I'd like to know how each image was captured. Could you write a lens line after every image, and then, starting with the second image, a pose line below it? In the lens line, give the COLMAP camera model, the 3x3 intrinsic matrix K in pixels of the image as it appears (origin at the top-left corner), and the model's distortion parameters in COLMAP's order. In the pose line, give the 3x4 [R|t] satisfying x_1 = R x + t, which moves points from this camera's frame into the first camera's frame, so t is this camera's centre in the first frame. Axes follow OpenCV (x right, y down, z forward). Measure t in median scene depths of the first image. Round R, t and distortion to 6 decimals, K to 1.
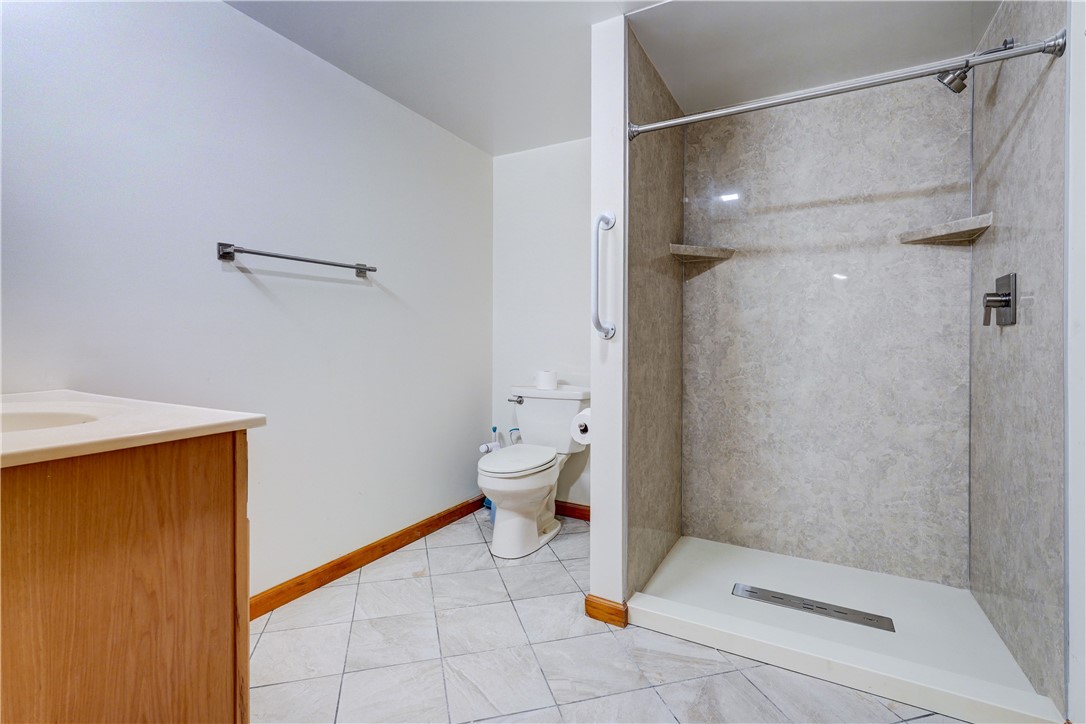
lens RADIAL K [[493.1, 0, 541.9], [0, 493.1, 351.8], [0, 0, 1]] dist [-0.000326, 0.000258]
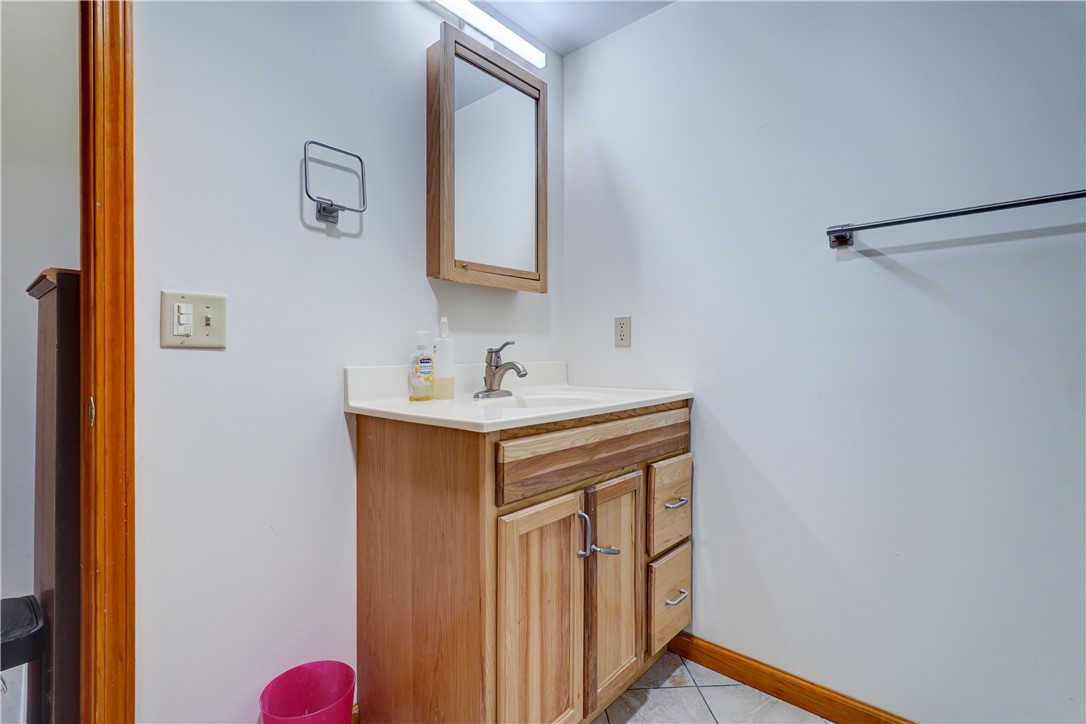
lens RADIAL K [[493.1, 0, 541.9], [0, 493.1, 351.8], [0, 0, 1]] dist [-0.000326, 0.000258]
pose [[-0.210655, 0.001348, -0.977560, 0.485829], [-0.015439, 0.999870, 0.004705, -0.031590], [0.977439, 0.016083, -0.210606, 1.495084]]
